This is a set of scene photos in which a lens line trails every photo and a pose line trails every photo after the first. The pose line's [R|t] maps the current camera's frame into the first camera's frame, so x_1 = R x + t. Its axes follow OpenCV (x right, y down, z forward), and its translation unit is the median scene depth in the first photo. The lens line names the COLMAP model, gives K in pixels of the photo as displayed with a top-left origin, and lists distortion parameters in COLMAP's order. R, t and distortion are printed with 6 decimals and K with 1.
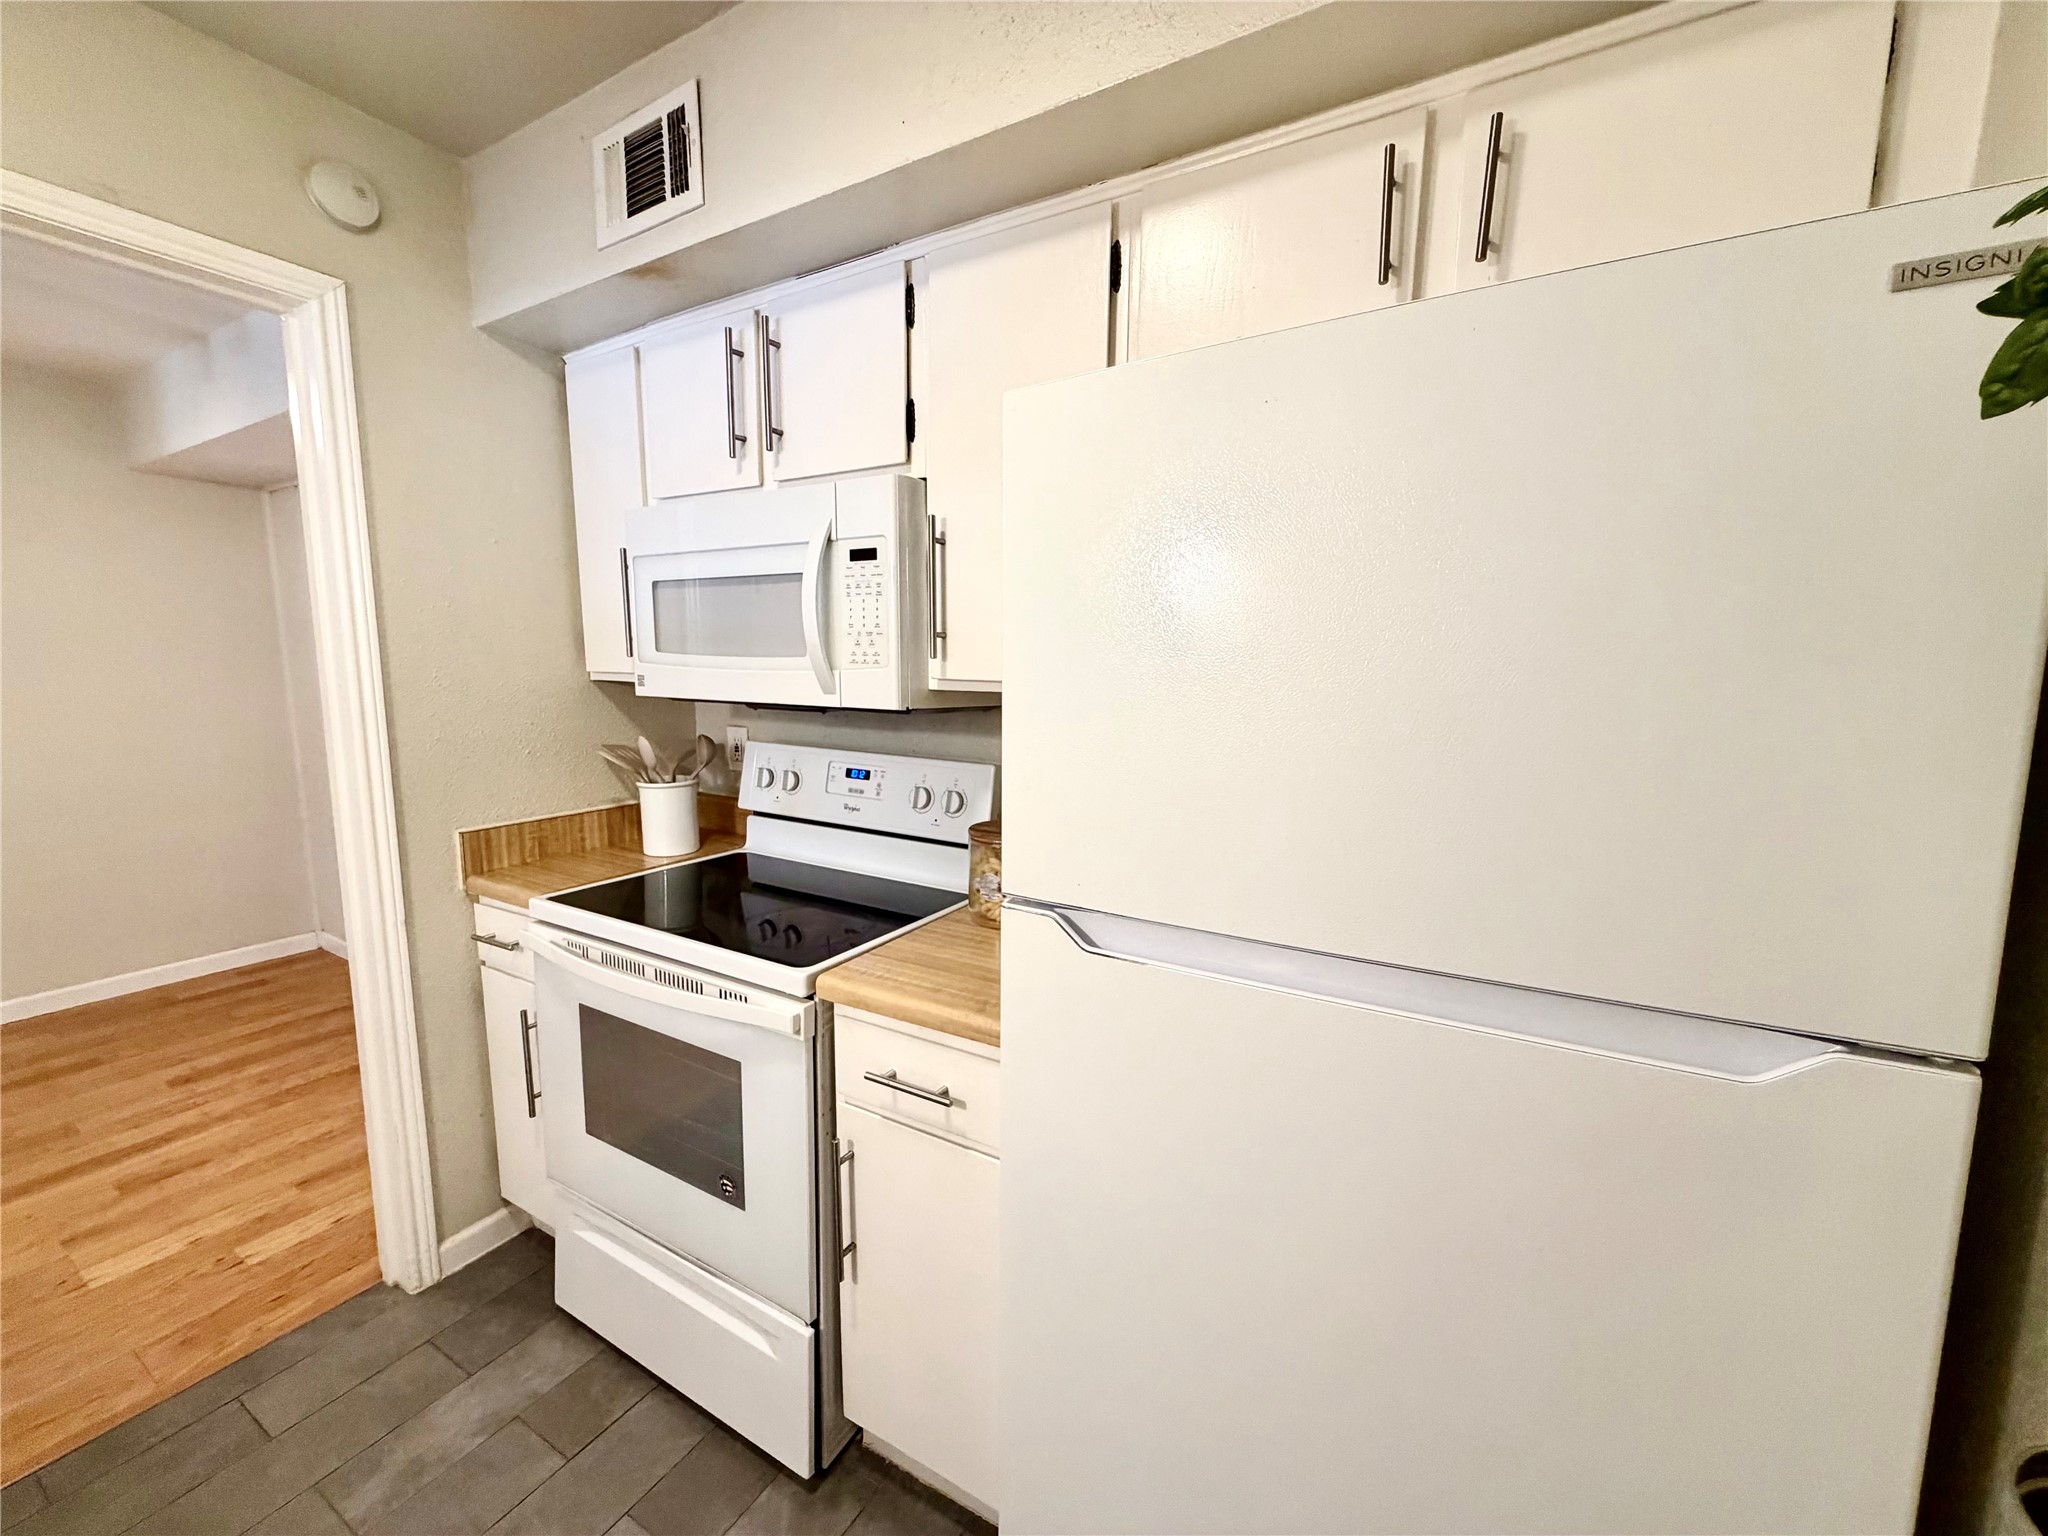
lens RADIAL K [[818.2, 0, 1018.5], [0, 818.2, 772.1], [0, 0, 1]] dist [0.000179, 0.000357]
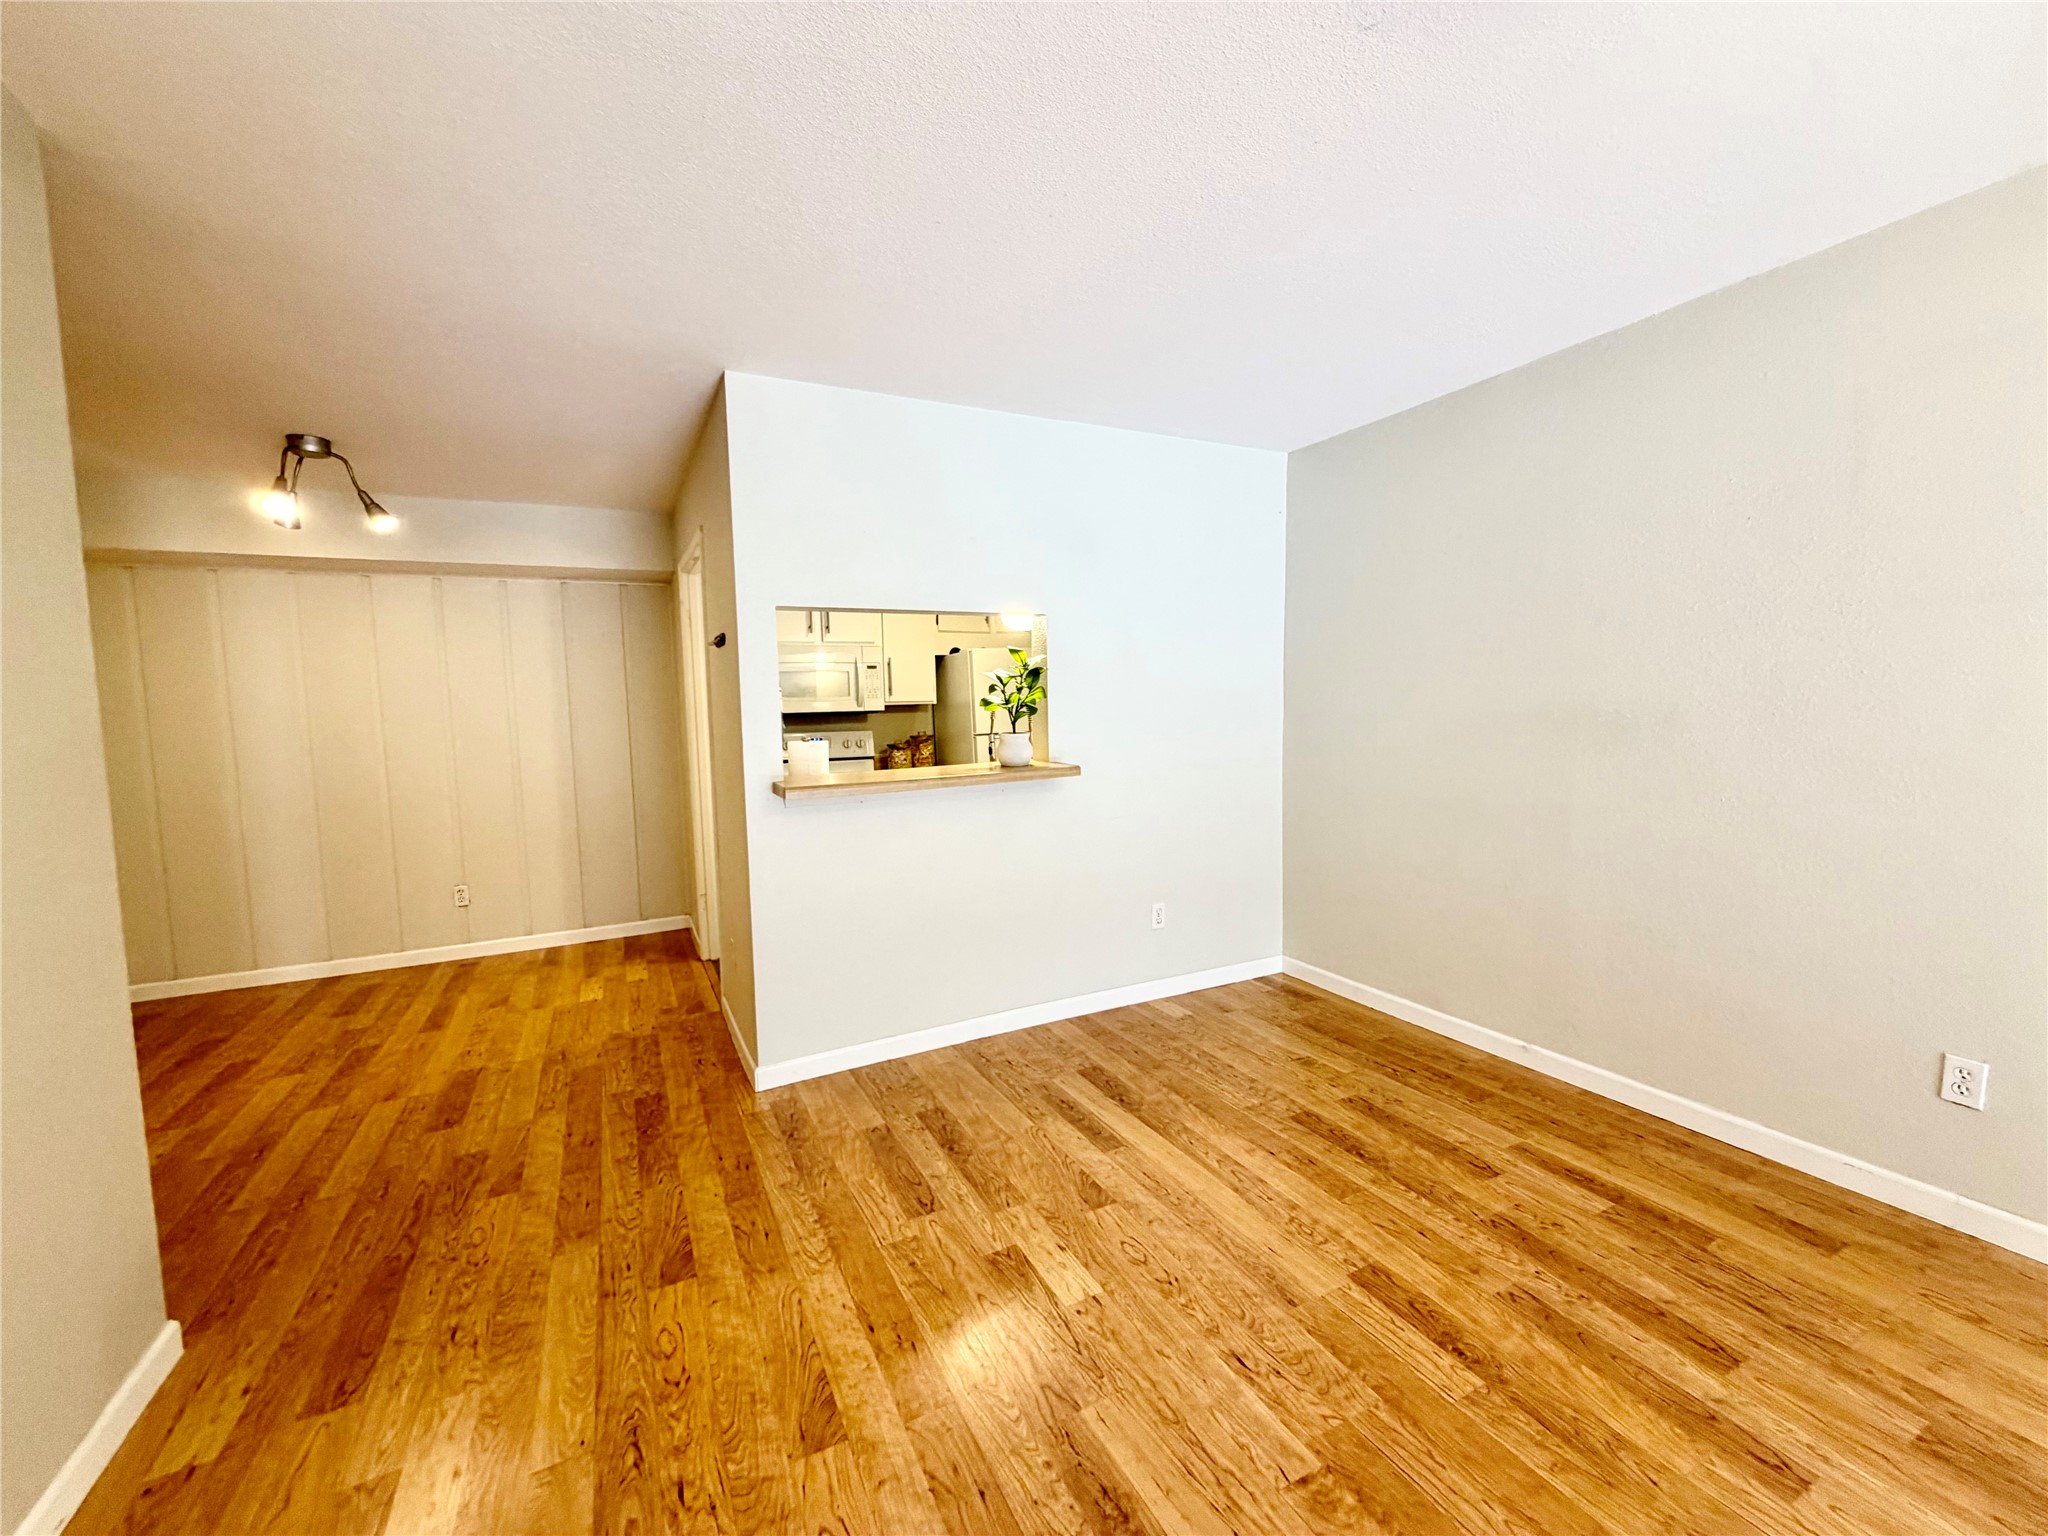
lens RADIAL K [[818.2, 0, 1016.7], [0, 818.2, 769.9], [0, 0, 1]] dist [0.000179, 0.000357]
pose [[0.541120, -0.092758, 0.835814, -2.354778], [0.151153, 0.988439, 0.011837, 0.191327], [-0.827250, 0.119931, 0.548885, -1.163905]]
